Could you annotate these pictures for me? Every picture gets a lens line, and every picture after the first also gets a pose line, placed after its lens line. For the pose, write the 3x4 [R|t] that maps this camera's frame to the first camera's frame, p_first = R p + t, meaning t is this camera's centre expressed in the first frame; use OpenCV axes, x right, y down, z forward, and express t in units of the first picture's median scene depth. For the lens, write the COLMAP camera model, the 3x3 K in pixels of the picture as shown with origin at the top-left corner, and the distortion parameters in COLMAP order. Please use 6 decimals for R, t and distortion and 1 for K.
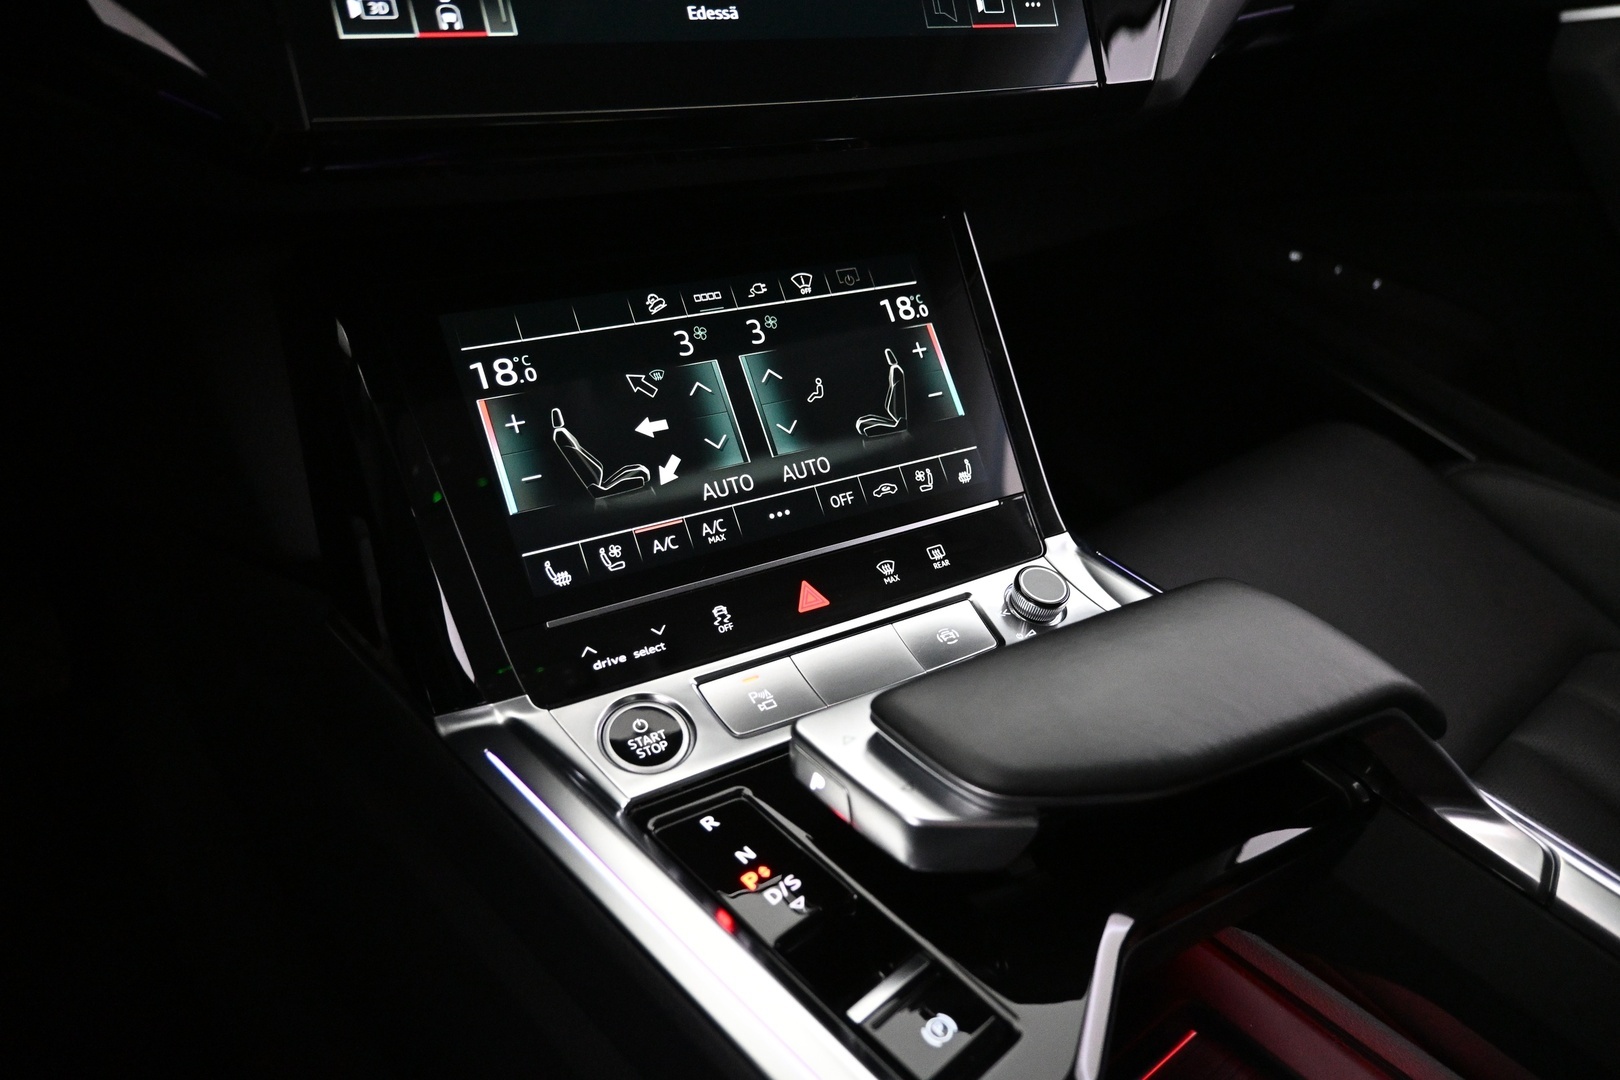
lens RADIAL K [[1105.1, 0, 810.0], [0, 1105.1, 540.0], [0, 0, 1]] dist [0.004683, -0.000136]
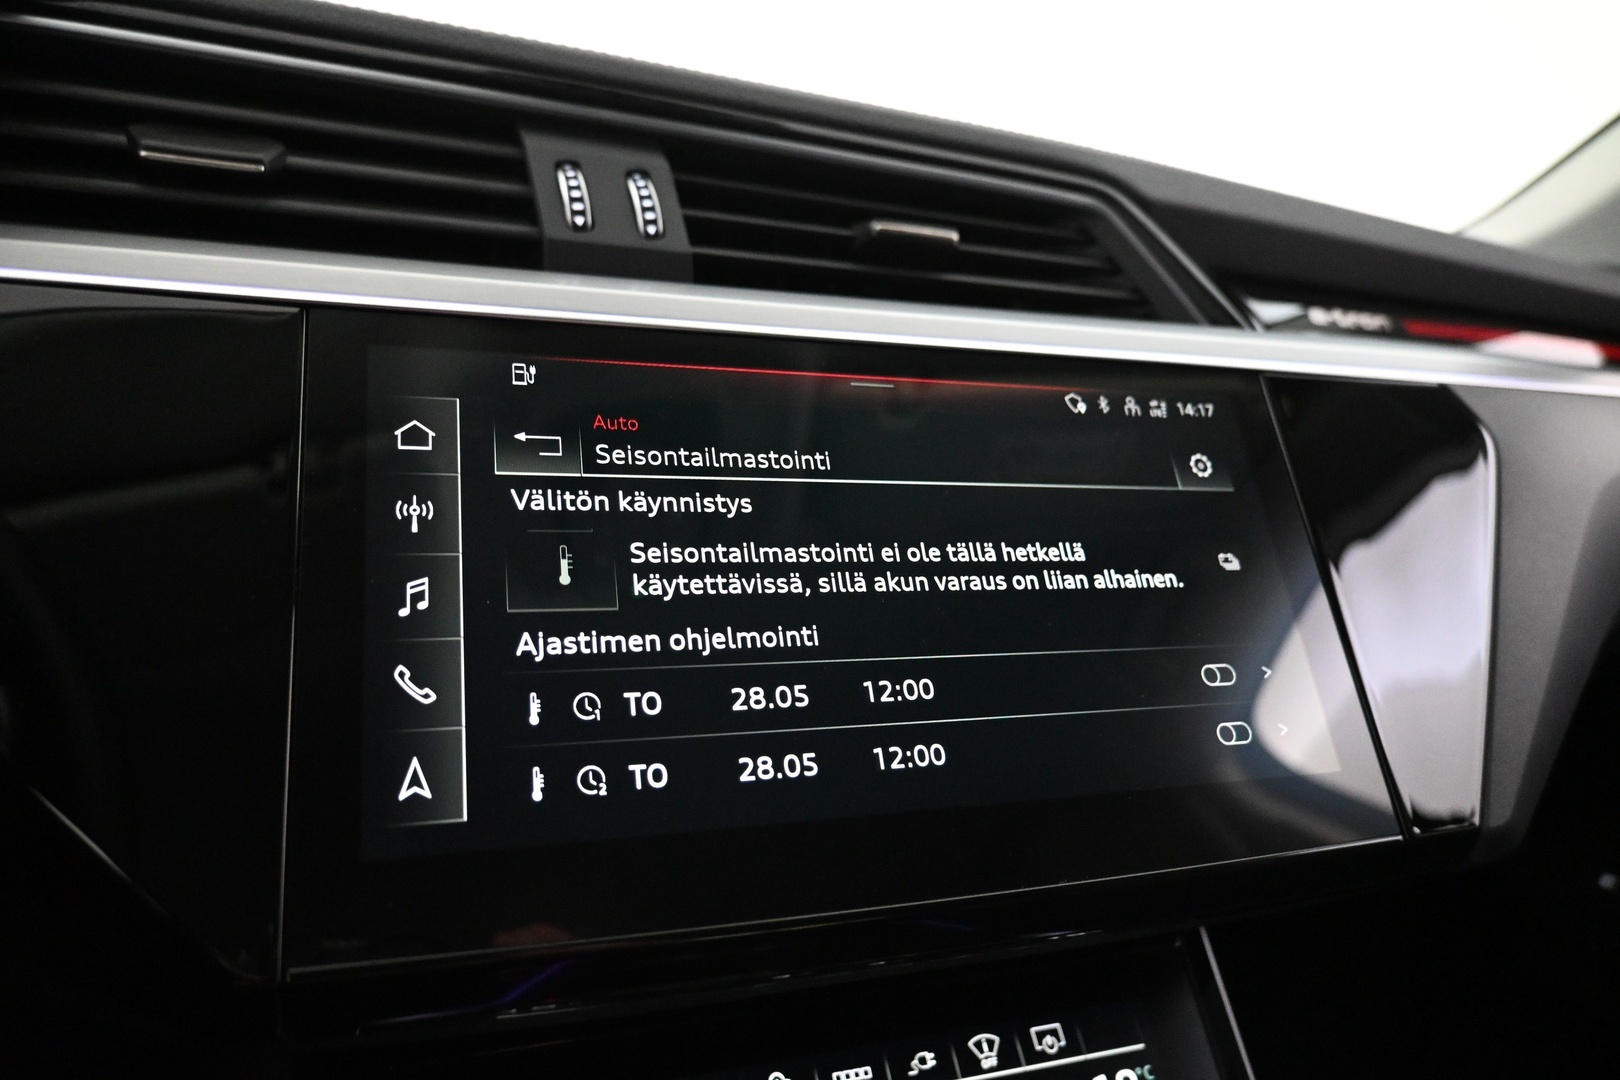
lens RADIAL K [[1105.1, 0, 810.0], [0, 1105.1, 540.0], [0, 0, 1]] dist [0.004683, -0.000136]
pose [[0.984676, 0.021411, -0.173076, -0.001354], [-0.090640, 0.910694, -0.403016, -0.245122], [0.148990, 0.412527, 0.898679, 0.193619]]
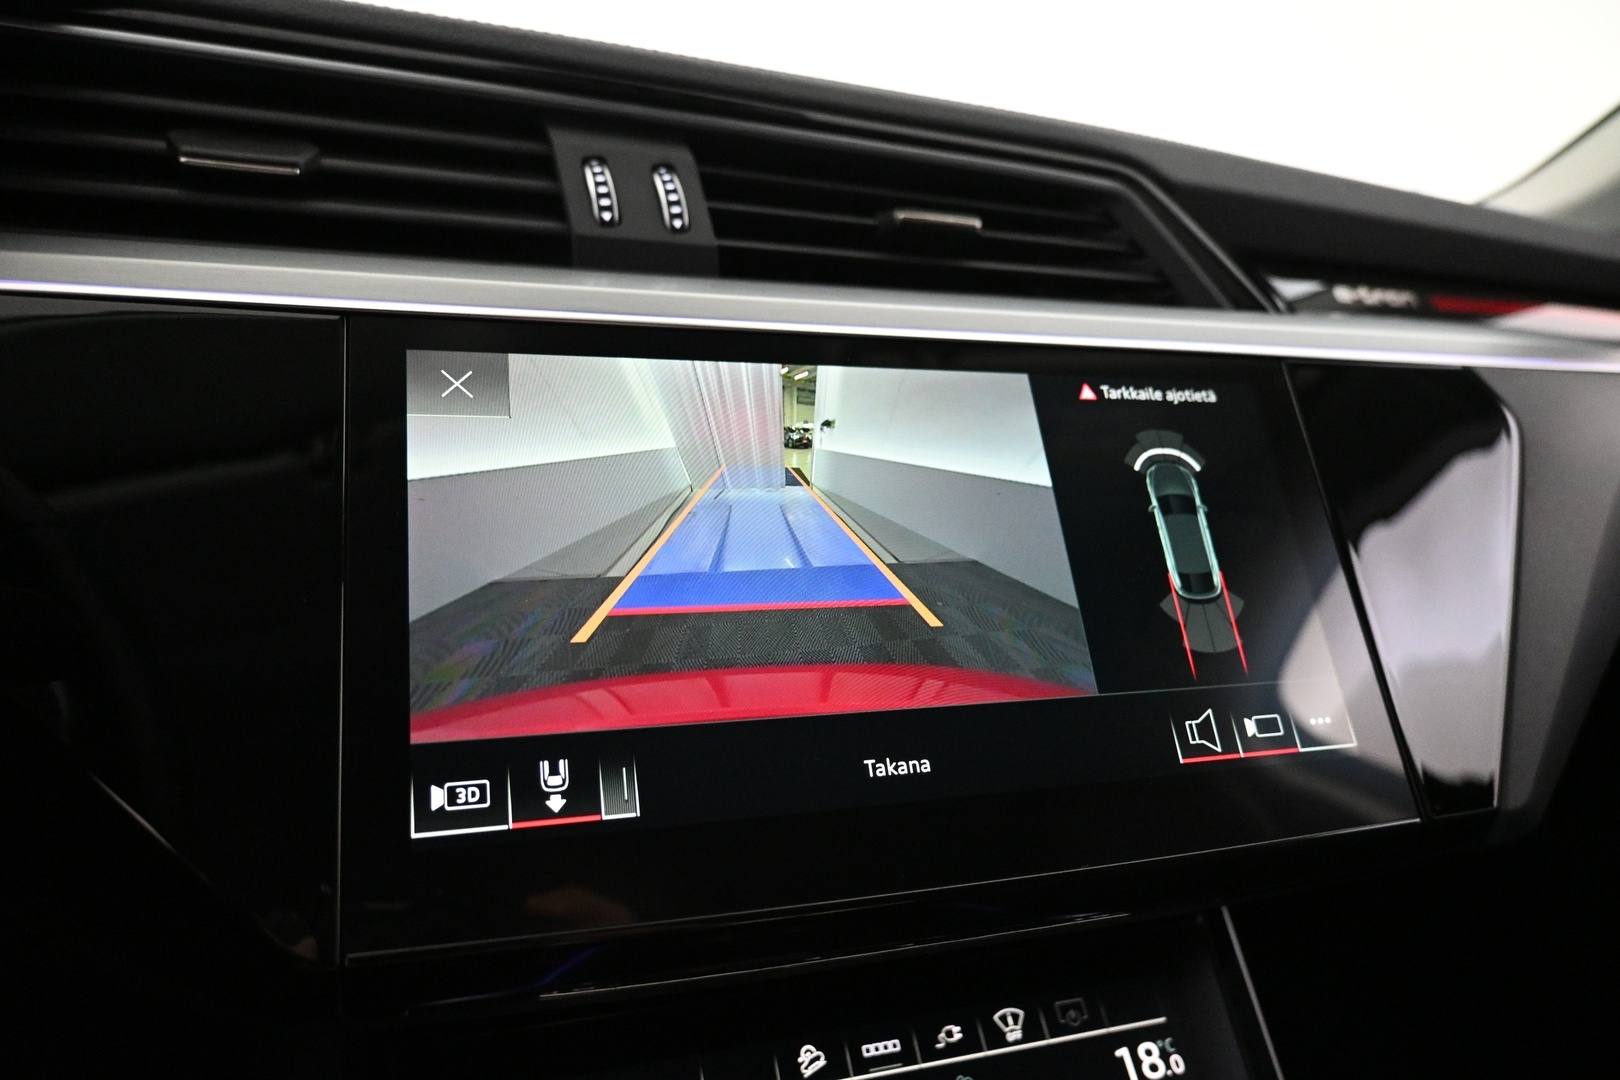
lens RADIAL K [[1105.1, 0, 810.0], [0, 1105.1, 540.0], [0, 0, 1]] dist [0.004683, -0.000136]
pose [[0.981005, 0.019242, -0.193028, -0.001255], [-0.091699, 0.922870, -0.374036, -0.253318], [0.170942, 0.384631, 0.907104, 0.172943]]
